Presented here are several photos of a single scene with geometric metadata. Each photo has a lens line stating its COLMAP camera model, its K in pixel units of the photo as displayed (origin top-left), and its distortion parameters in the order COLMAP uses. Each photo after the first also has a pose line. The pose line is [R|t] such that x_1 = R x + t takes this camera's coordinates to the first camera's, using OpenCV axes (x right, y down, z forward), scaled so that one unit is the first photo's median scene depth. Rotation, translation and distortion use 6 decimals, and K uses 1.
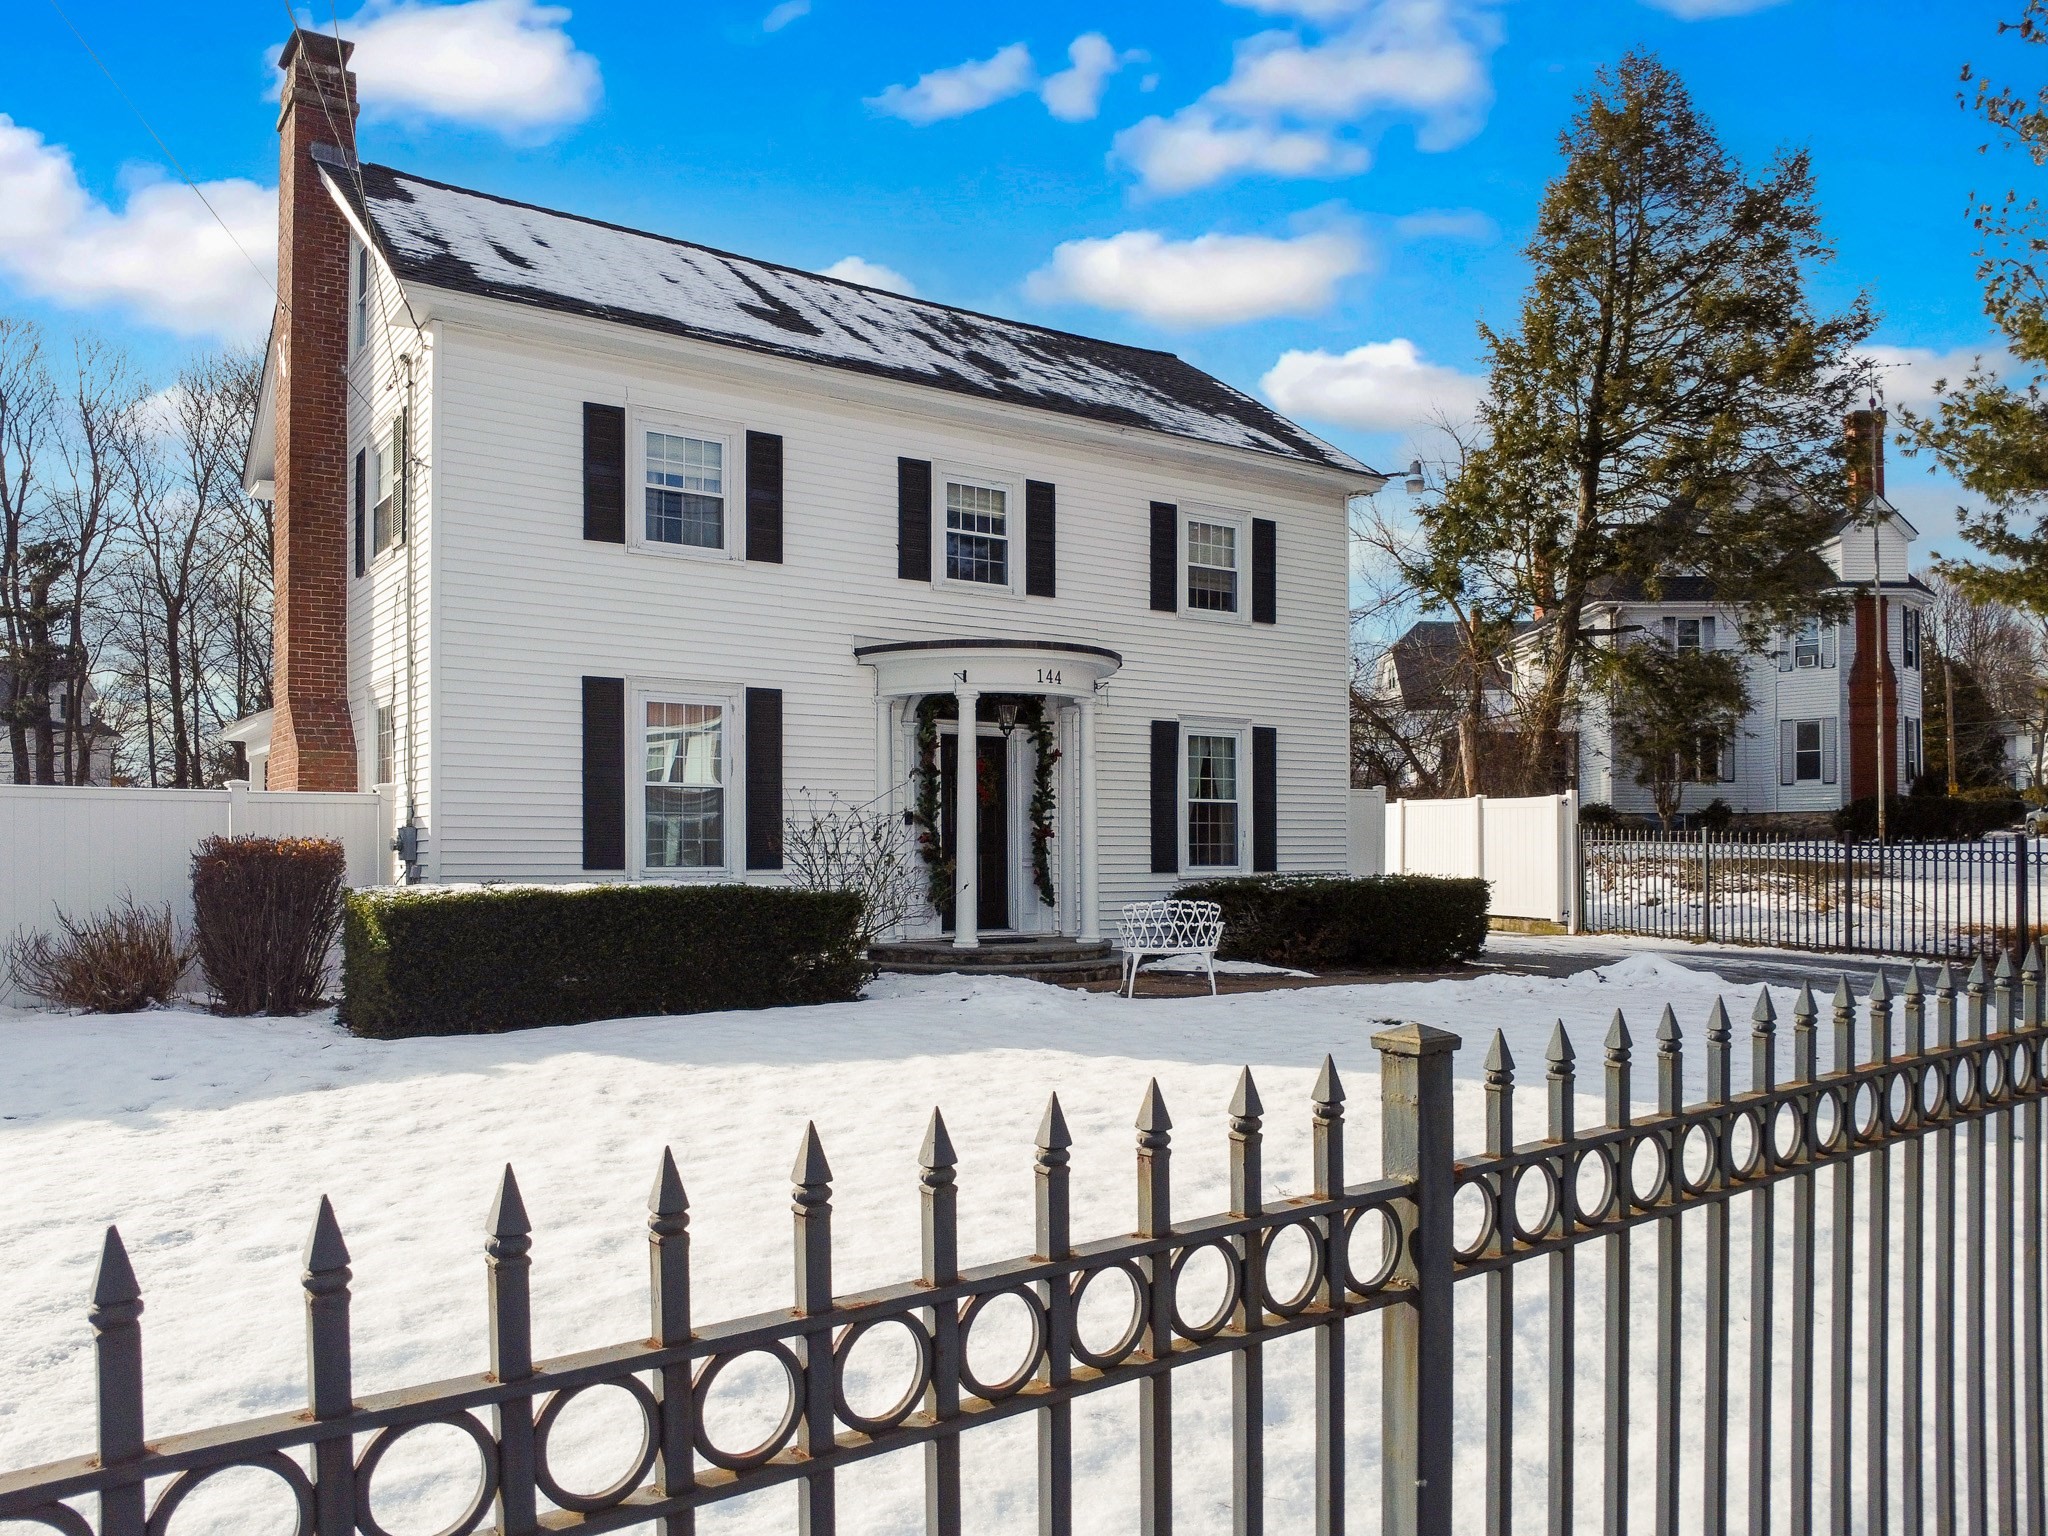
lens RADIAL K [[1488.6, 0, 1019.3], [0, 1488.6, 826.1], [0, 0, 1]] dist [-0.022891, -0.004727]
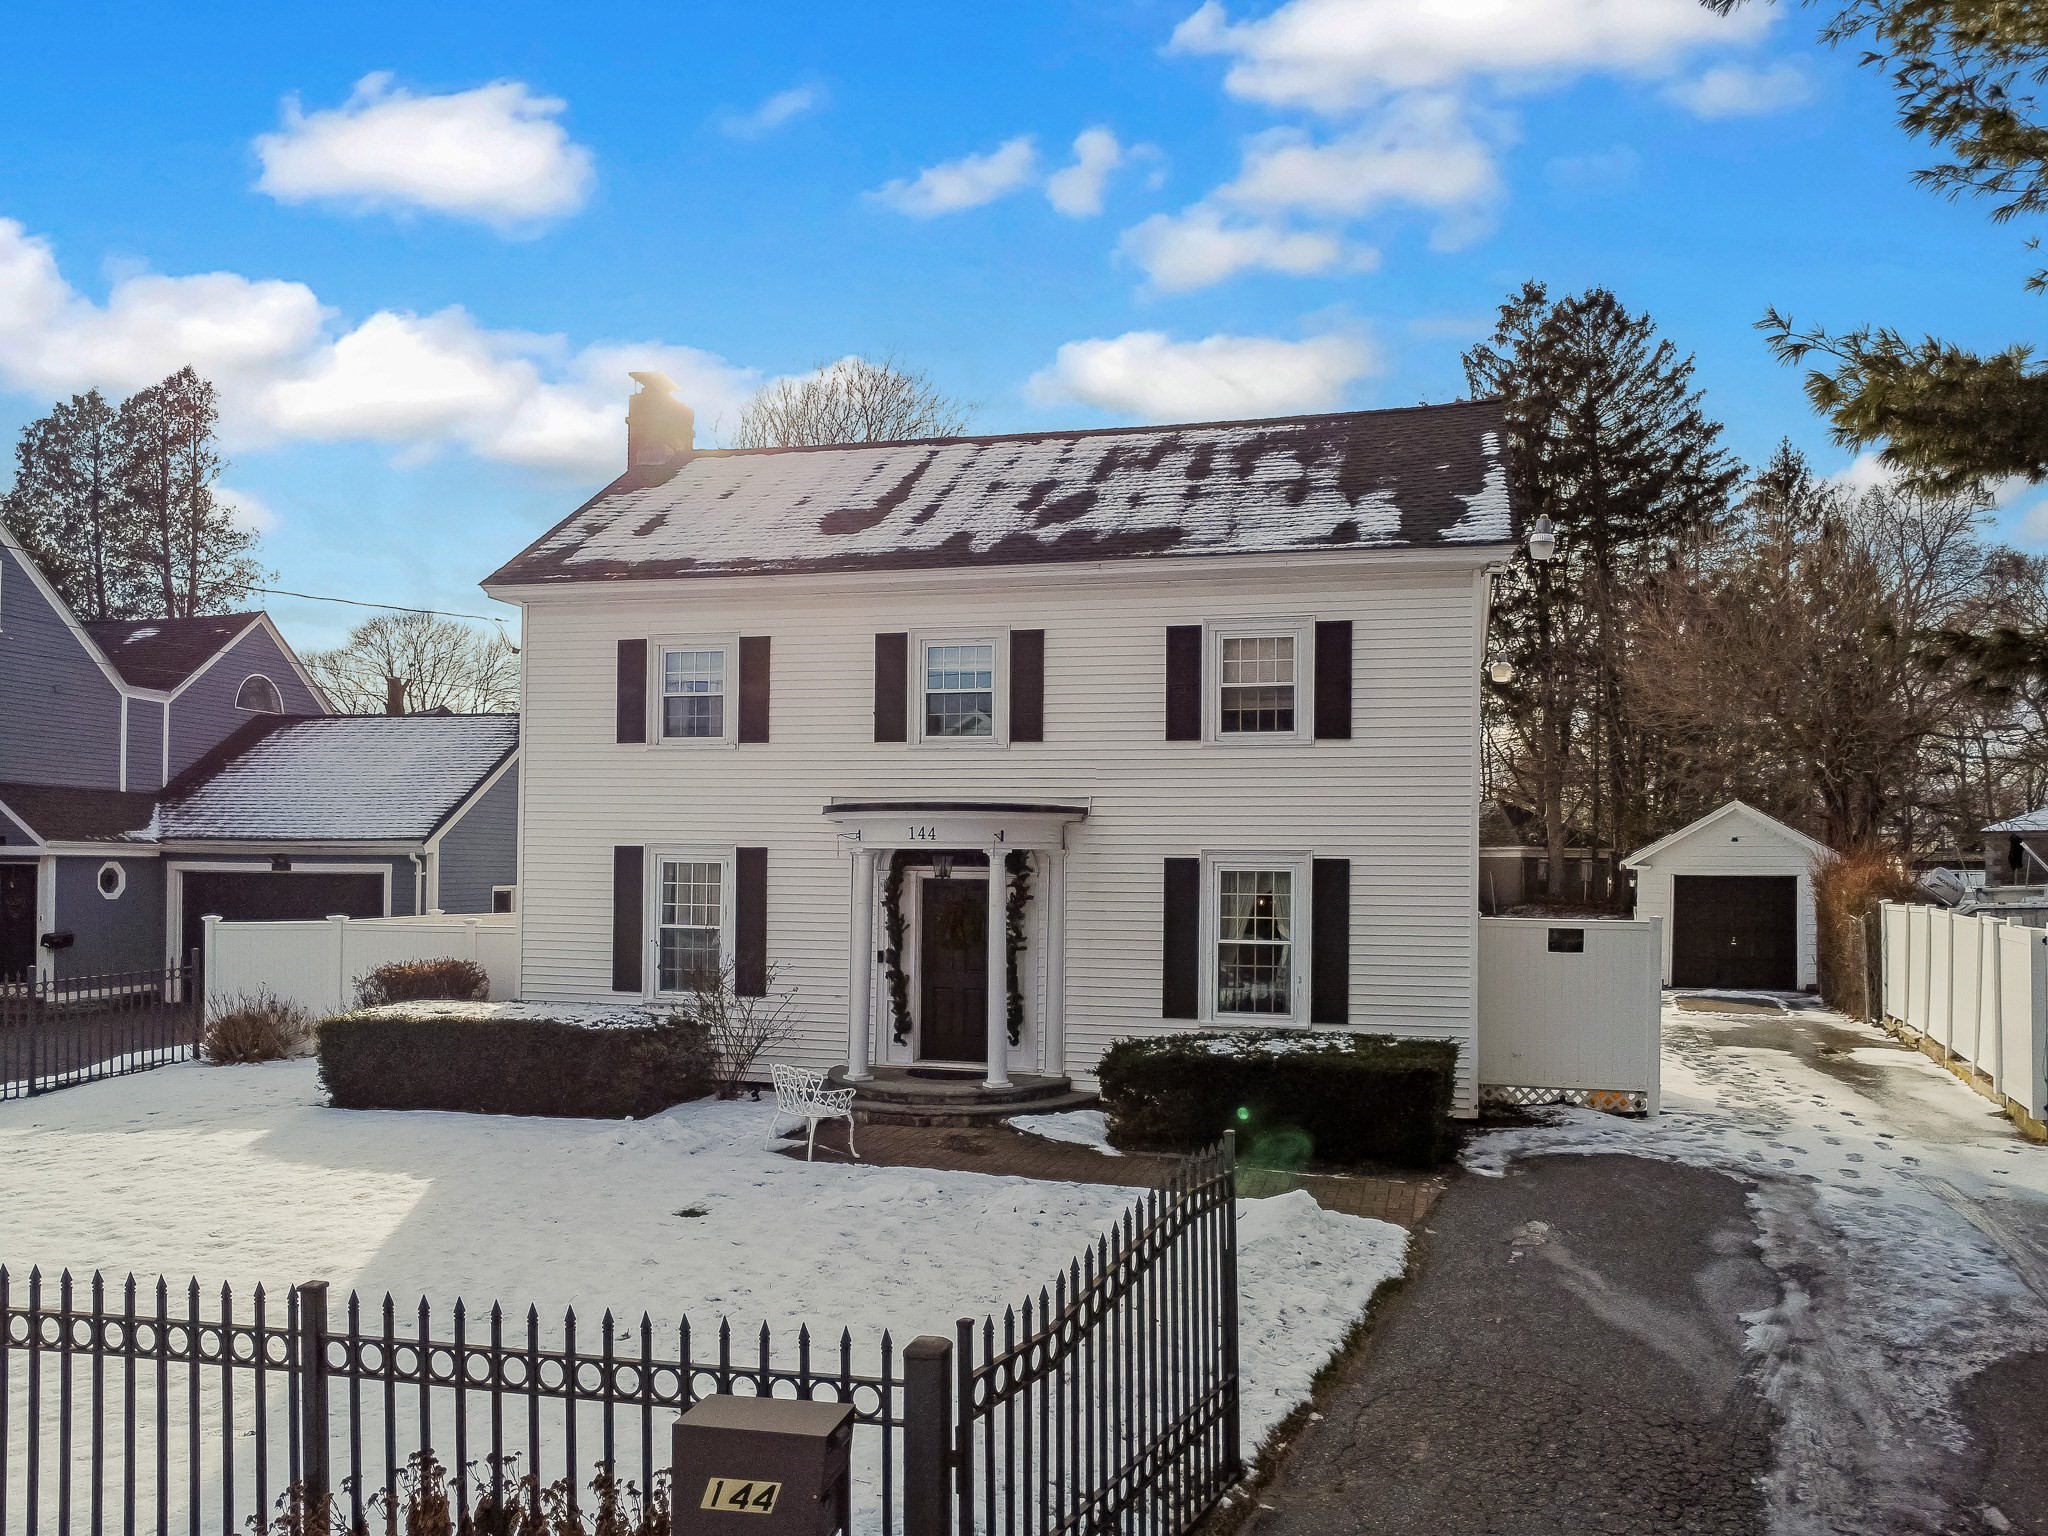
lens RADIAL K [[1518.5, 0, 1115.3], [0, 1518.5, 845.0], [0, 0, 1]] dist [-0.028338, -0.008299]
pose [[0.672828, 0.000317, -0.739799, 0.823576], [0.000939, 0.999999, 0.001283, -0.084097], [0.739798, -0.001558, 0.672827, 0.339285]]
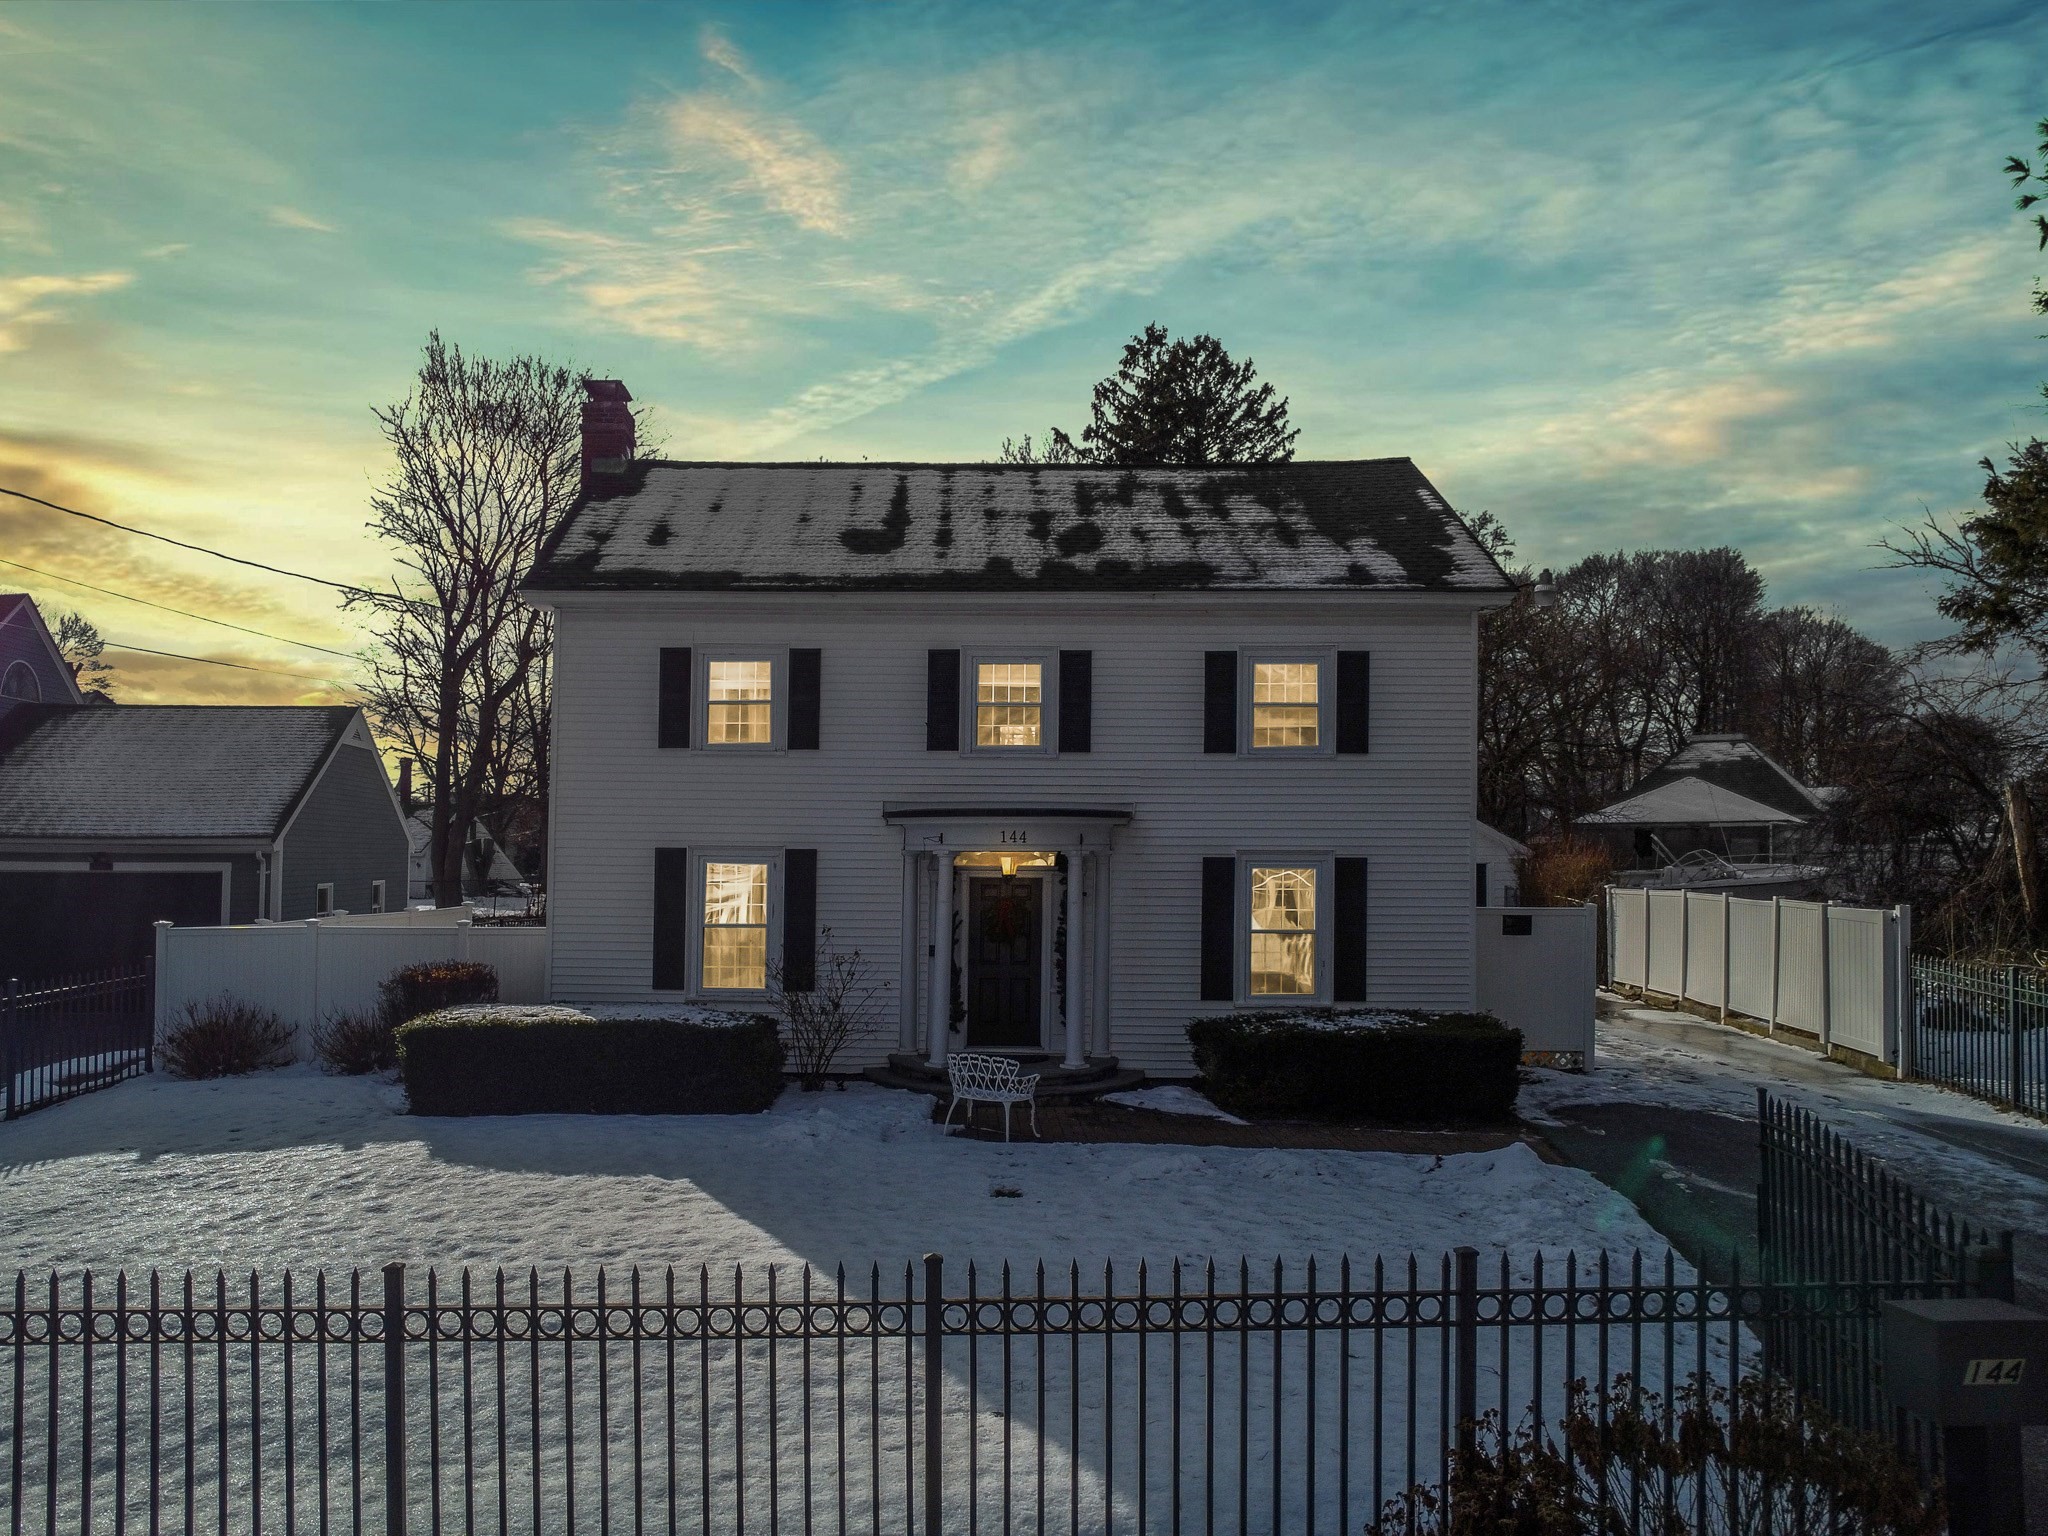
lens RADIAL K [[1453.7, 0, 970.4], [0, 1453.7, 811.3], [0, 0, 1]] dist [-0.022215, -0.002168]
pose [[0.820010, -0.008813, -0.572282, 0.573900], [0.002378, 0.999925, -0.011991, -0.096258], [0.572345, 0.008472, 0.819969, 0.053171]]
